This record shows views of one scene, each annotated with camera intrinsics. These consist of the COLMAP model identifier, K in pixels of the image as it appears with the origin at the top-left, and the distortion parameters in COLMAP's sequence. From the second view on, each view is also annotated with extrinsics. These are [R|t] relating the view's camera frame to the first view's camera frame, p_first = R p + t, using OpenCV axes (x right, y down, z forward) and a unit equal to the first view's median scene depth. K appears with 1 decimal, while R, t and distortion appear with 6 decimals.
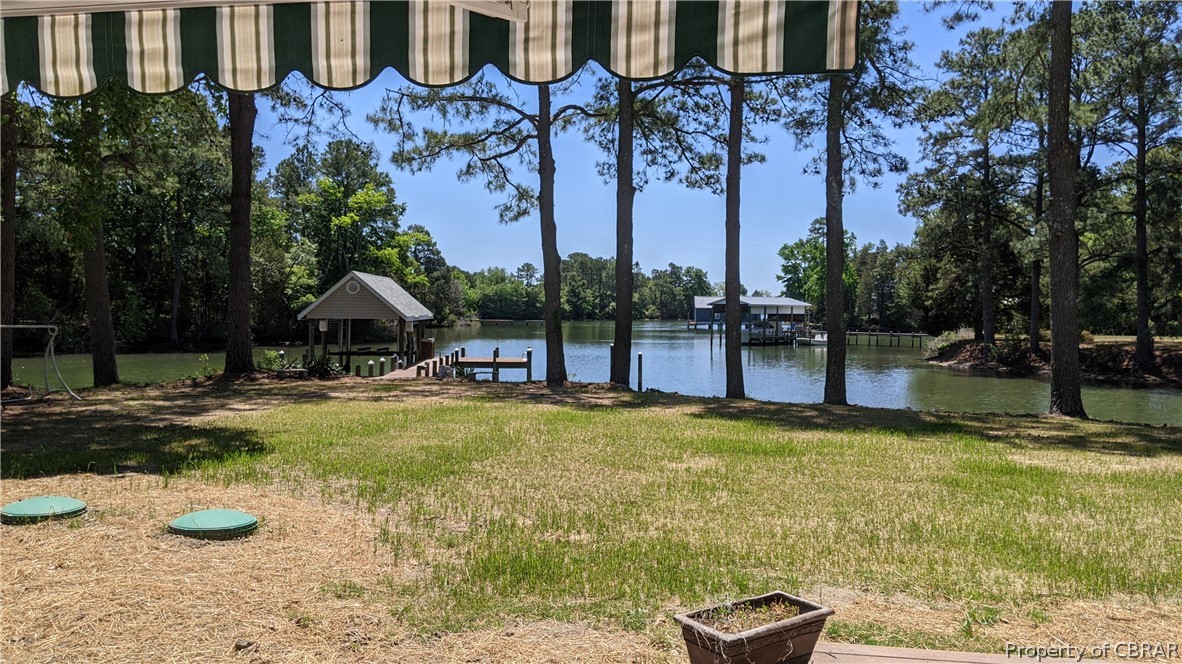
lens RADIAL K [[1050.4, 0, 577.0], [0, 1050.4, 335.0], [0, 0, 1]] dist [0.138980, -0.278014]
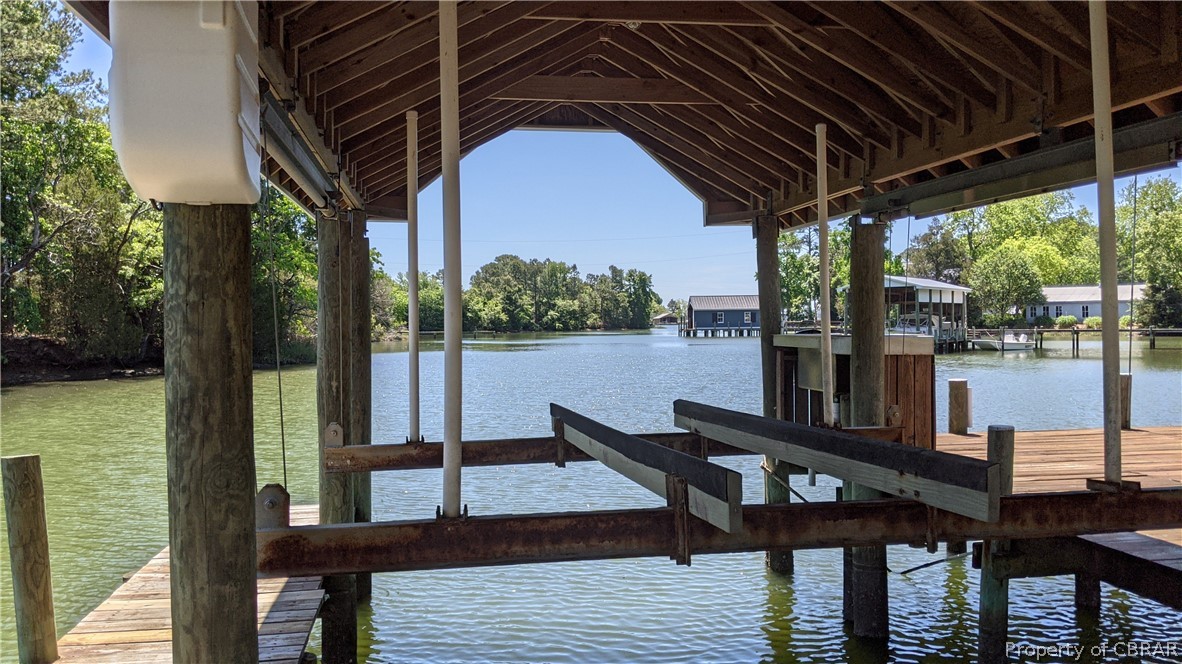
lens RADIAL K [[1050.4, 0, 577.0], [0, 1050.4, 335.0], [0, 0, 1]] dist [0.138980, -0.278014]
pose [[0.994883, -0.022713, 0.098451, -0.032543], [0.024090, 0.999627, -0.012827, 0.000646], [-0.098123, 0.015133, 0.995059, 0.141864]]
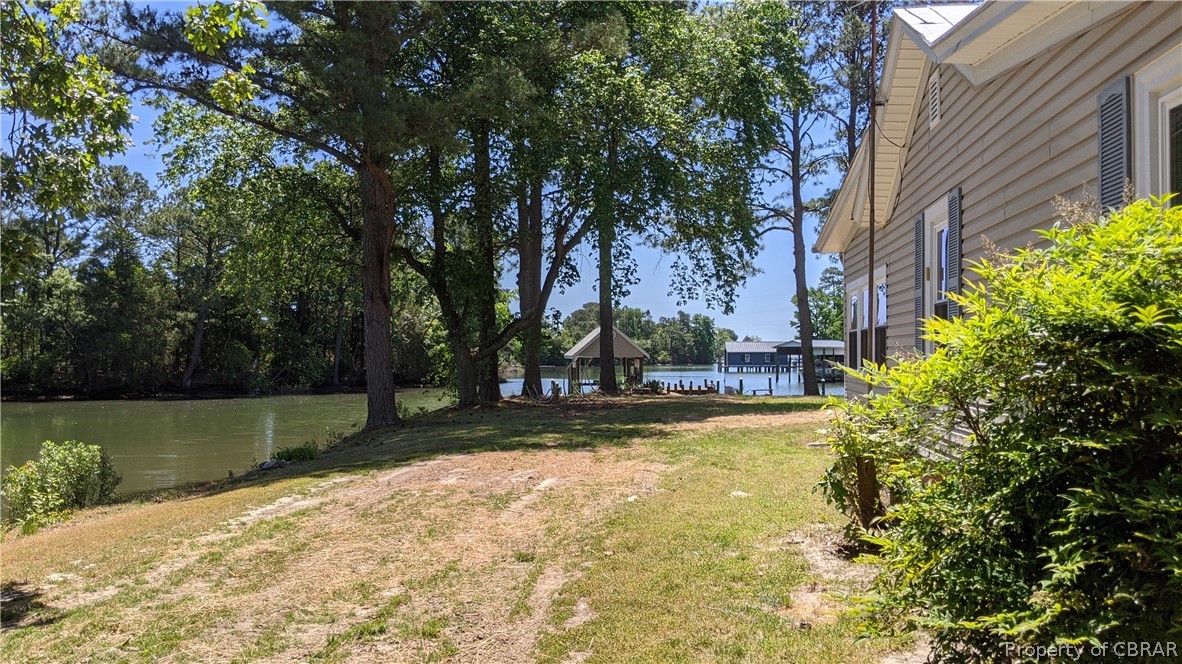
lens RADIAL K [[1050.4, 0, 577.0], [0, 1050.4, 335.0], [0, 0, 1]] dist [0.138980, -0.278014]
pose [[0.999732, -0.012804, 0.019301, -0.039338], [0.013668, 0.998879, -0.045327, 0.002302], [-0.018698, 0.045579, 0.998786, -0.053242]]
